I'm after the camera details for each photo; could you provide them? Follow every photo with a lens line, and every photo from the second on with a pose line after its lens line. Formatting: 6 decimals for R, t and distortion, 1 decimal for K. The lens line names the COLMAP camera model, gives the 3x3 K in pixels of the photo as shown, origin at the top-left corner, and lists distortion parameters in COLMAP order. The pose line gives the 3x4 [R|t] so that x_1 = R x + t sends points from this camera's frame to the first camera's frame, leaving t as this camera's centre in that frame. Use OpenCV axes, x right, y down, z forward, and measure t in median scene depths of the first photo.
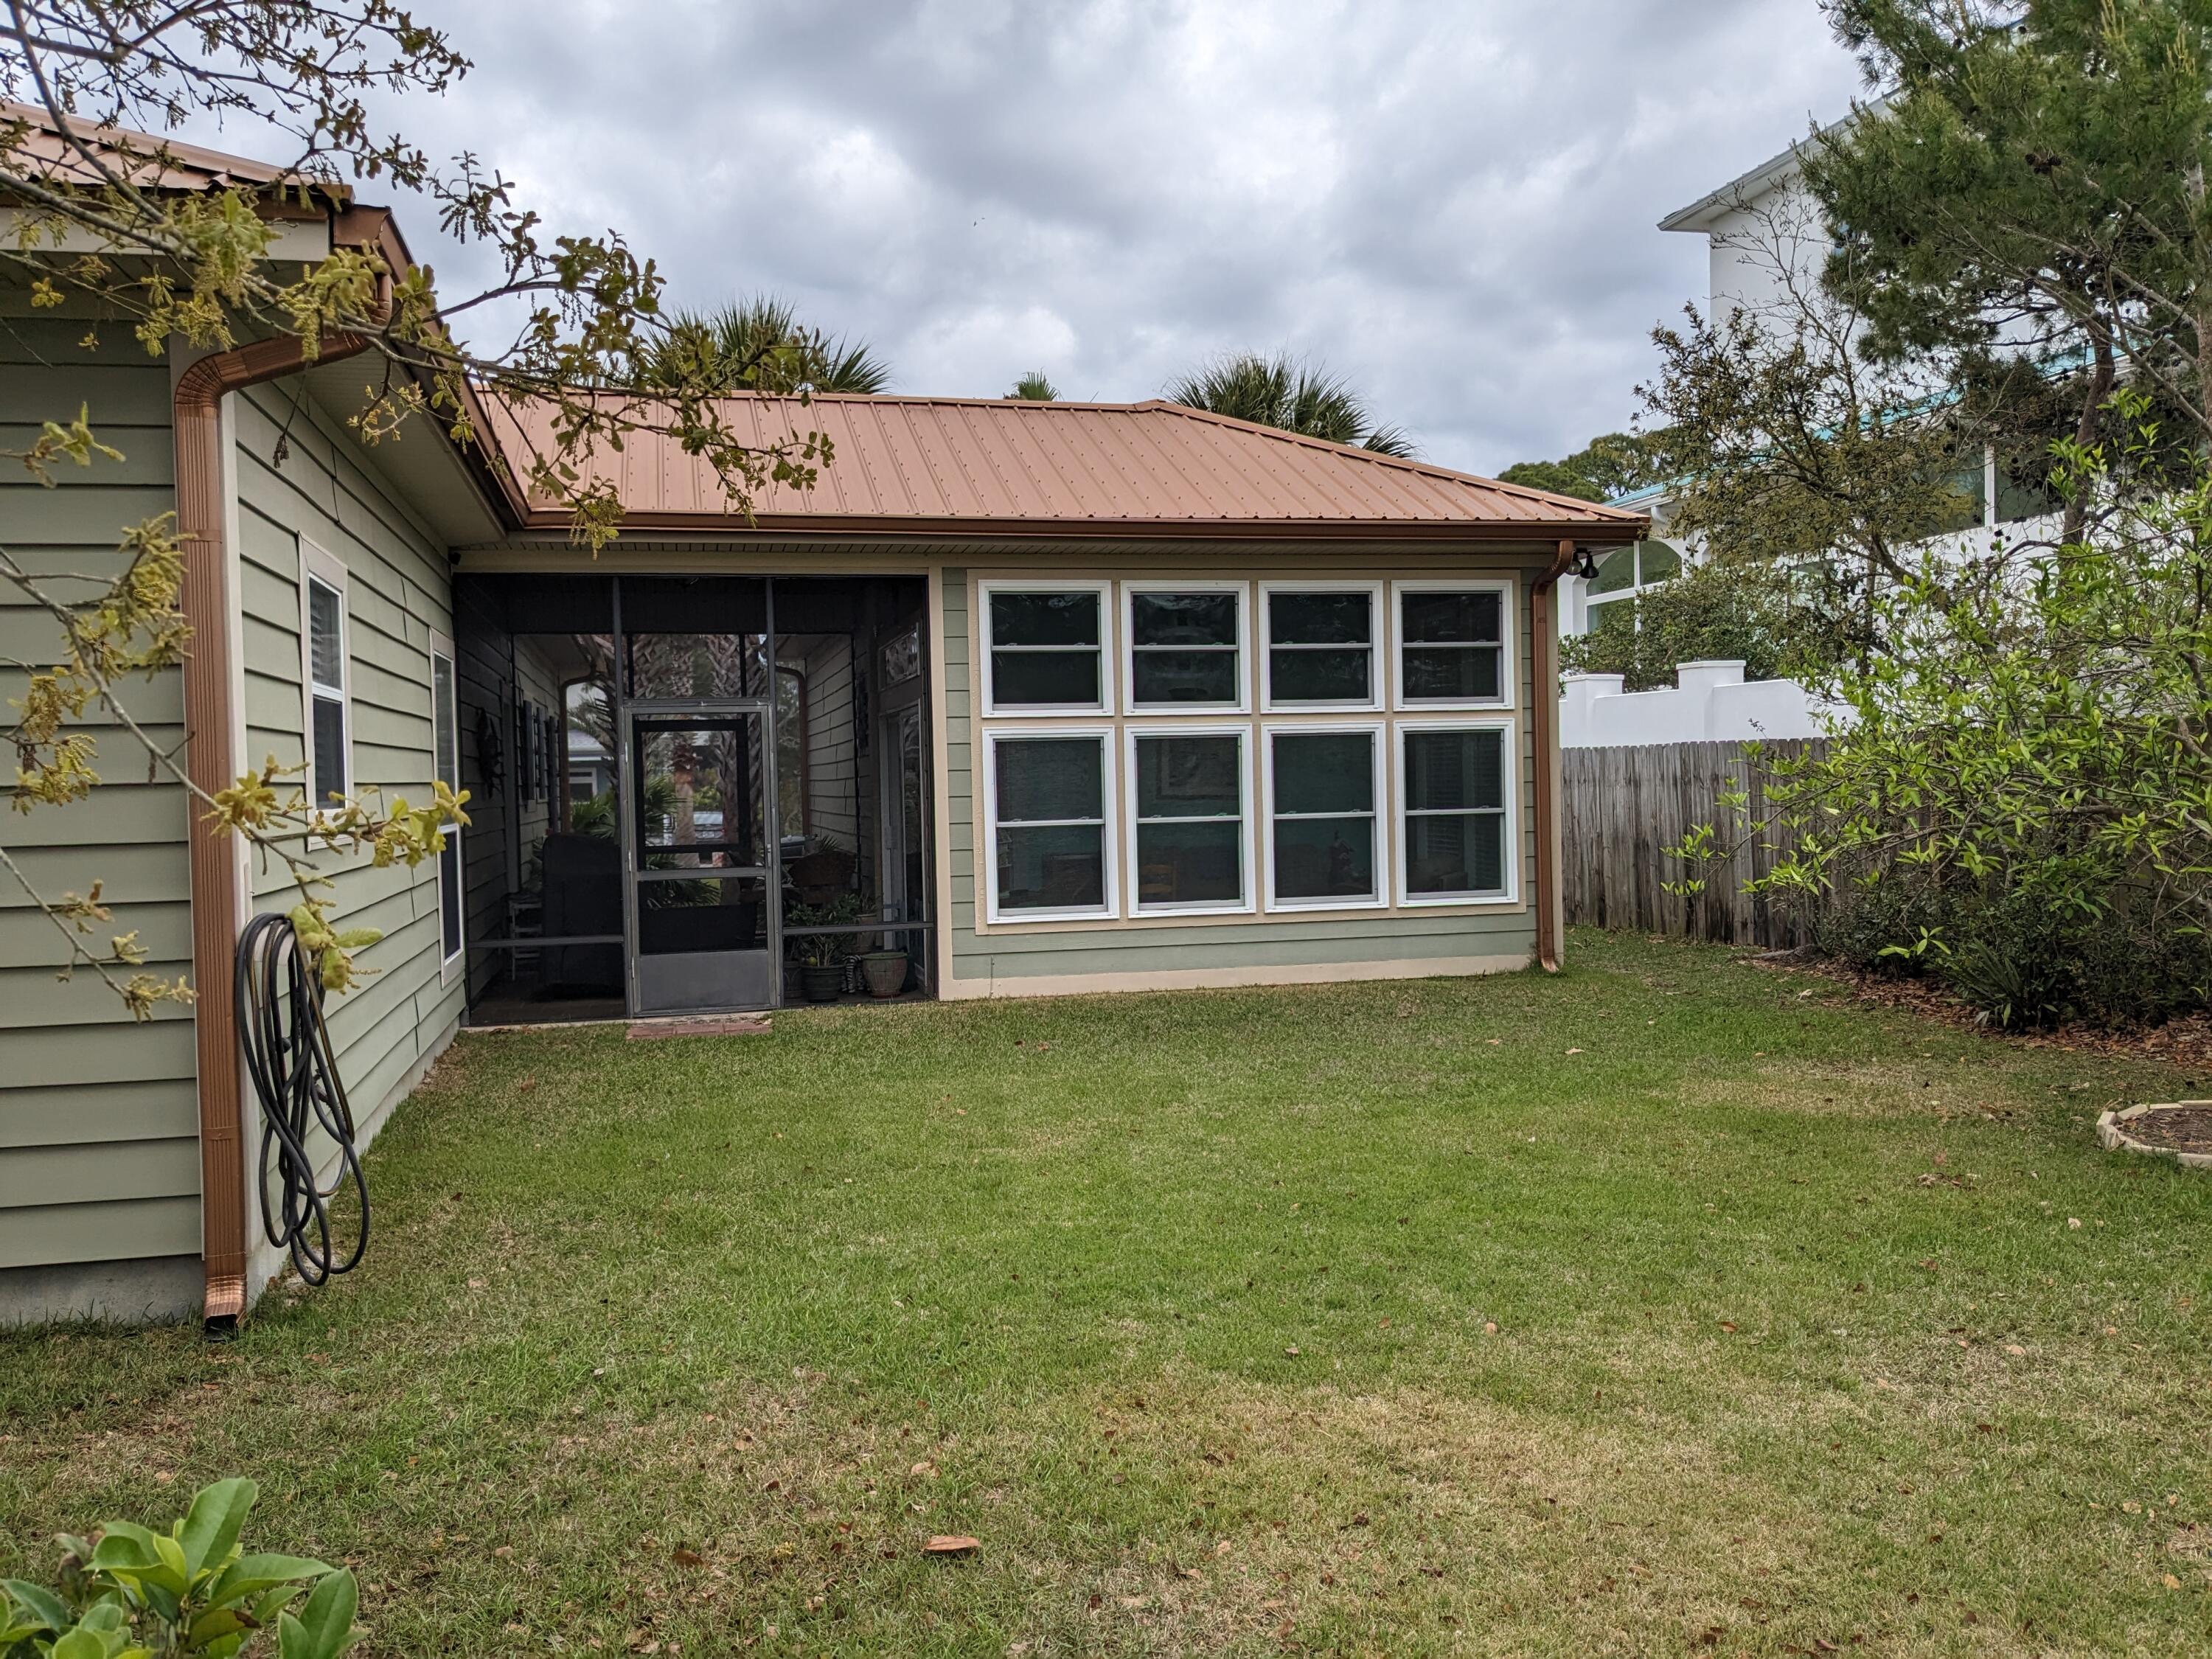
lens RADIAL K [[1769.4, 0, 1106.0], [0, 1769.4, 829.5], [0, 0, 1]] dist [0.090647, 0.000154]
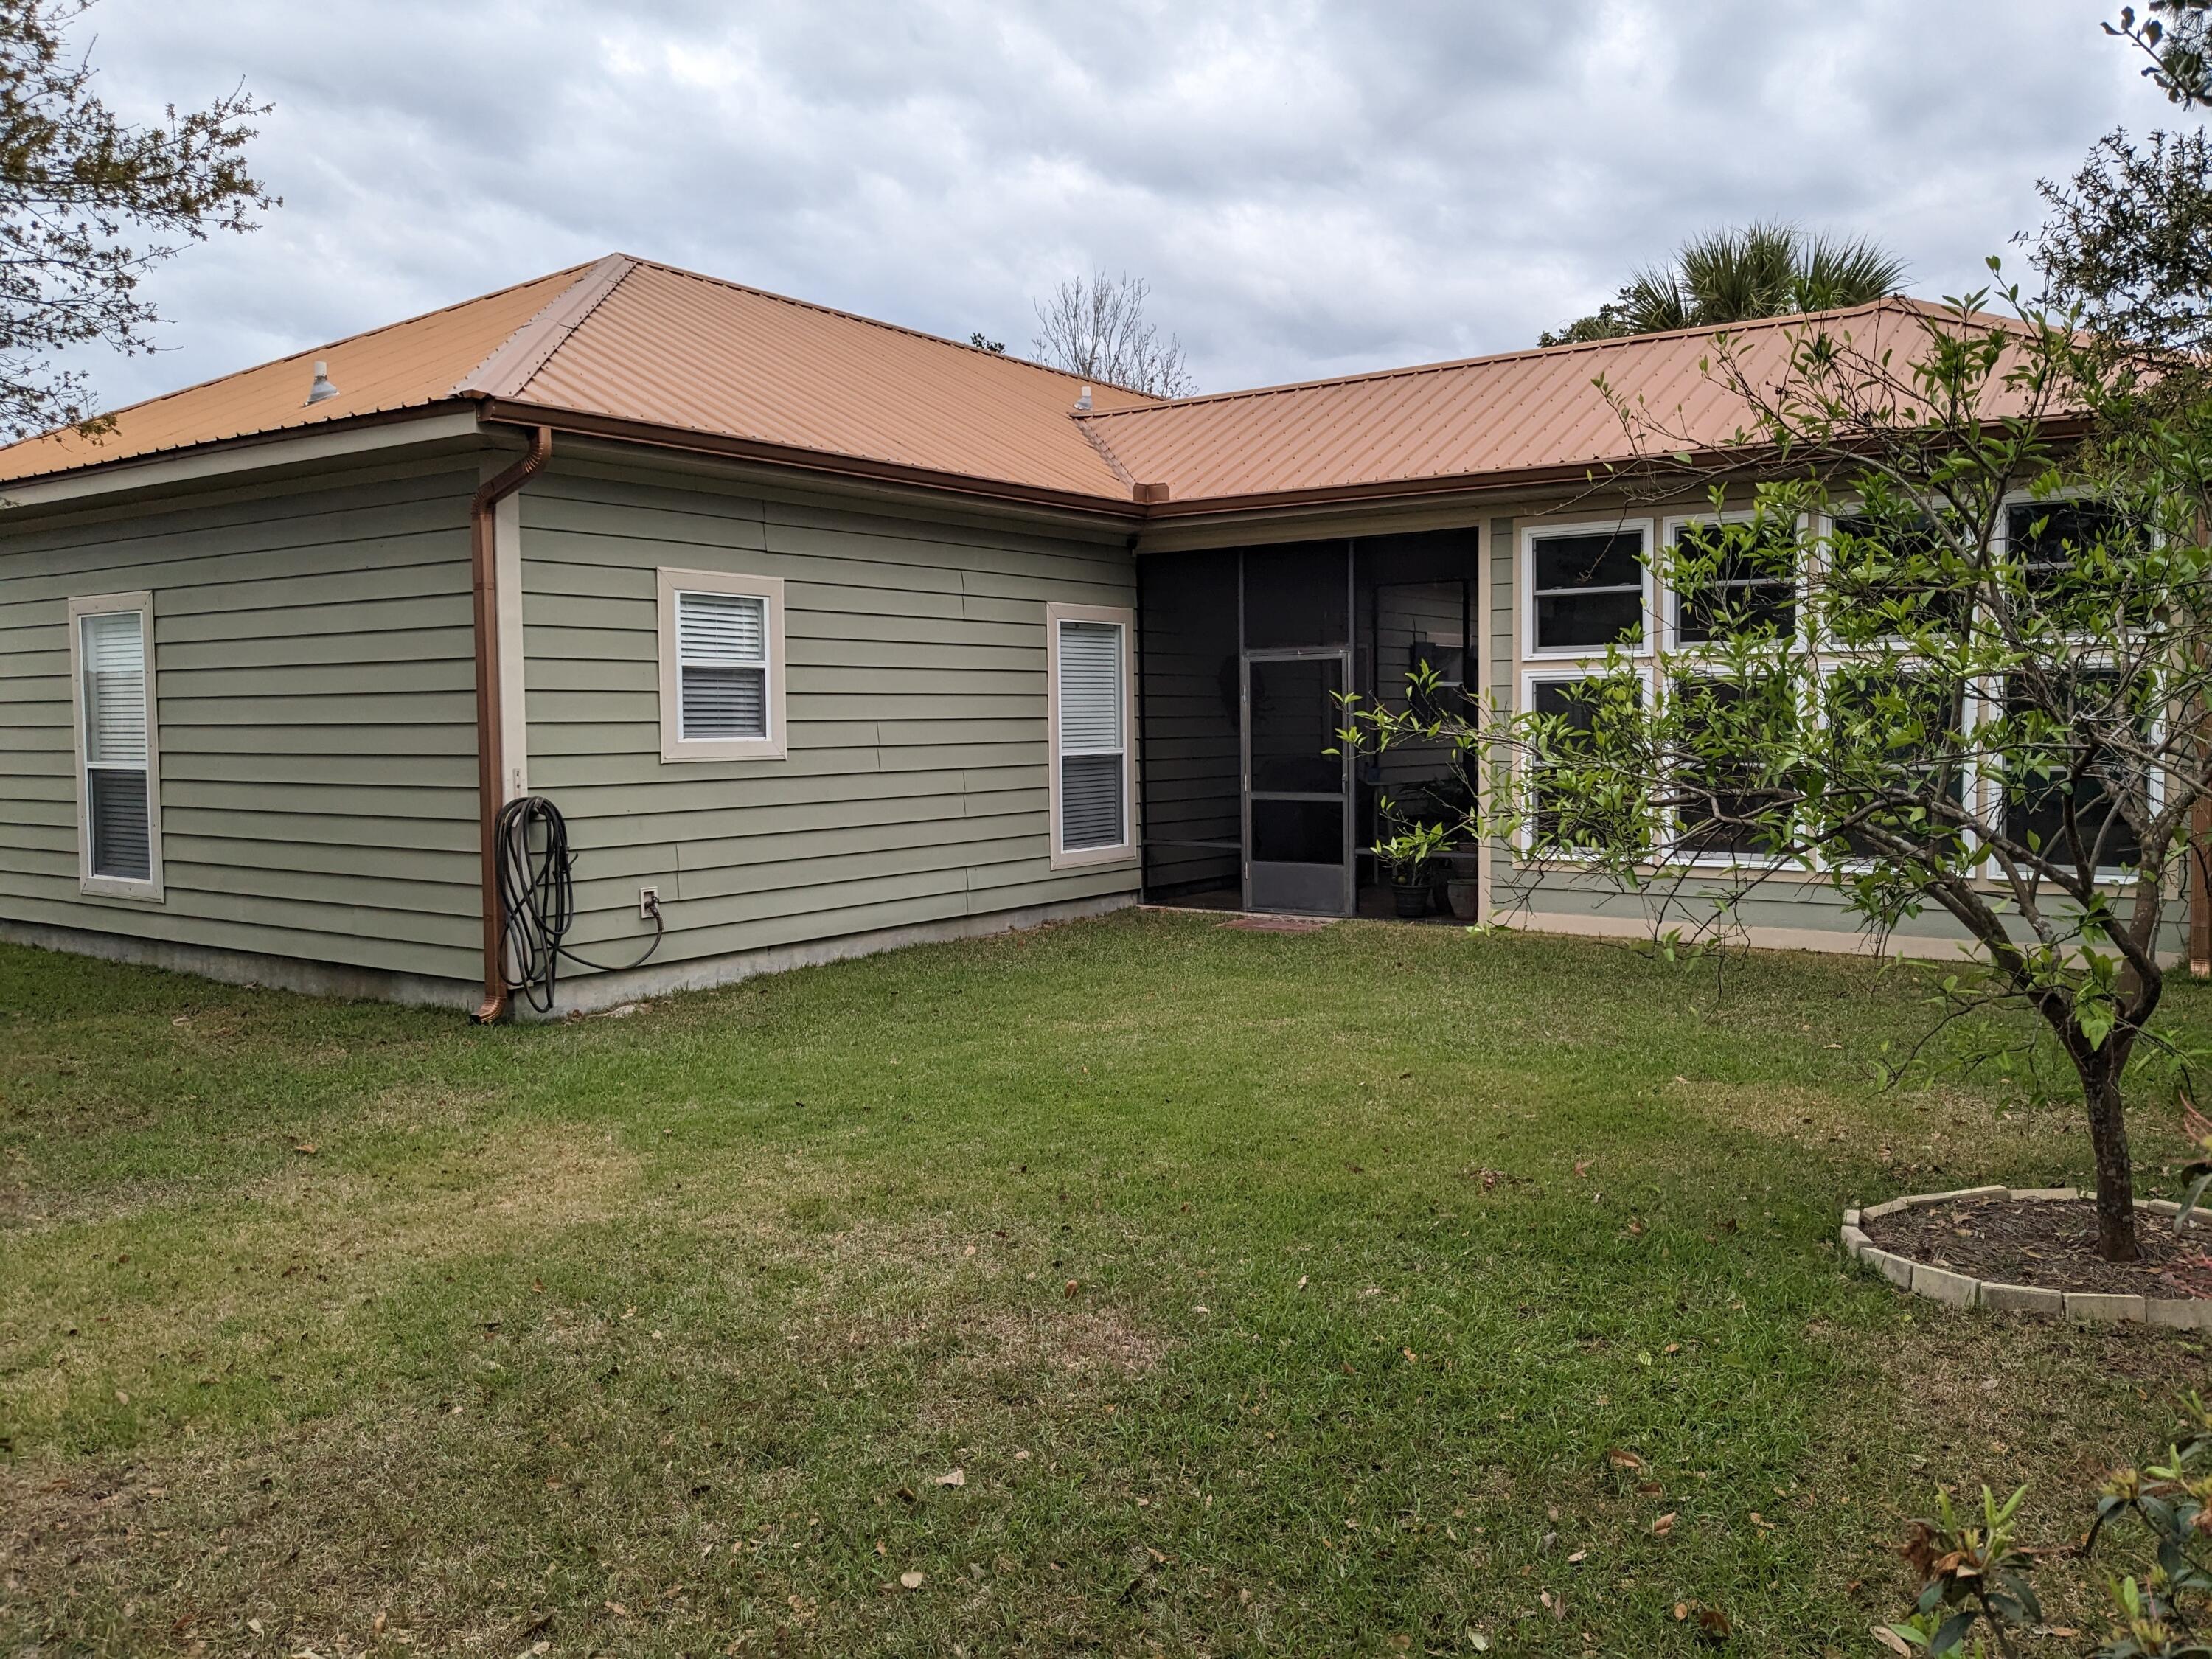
lens RADIAL K [[1744.7, 0, 1106.0], [0, 1744.7, 829.5], [0, 0, 1]] dist [0.056193, 0.000177]
pose [[0.650387, 0.063183, -0.756970, 0.557786], [-0.028240, 0.997857, 0.059026, -0.018002], [0.759078, -0.017013, 0.650778, 0.142954]]
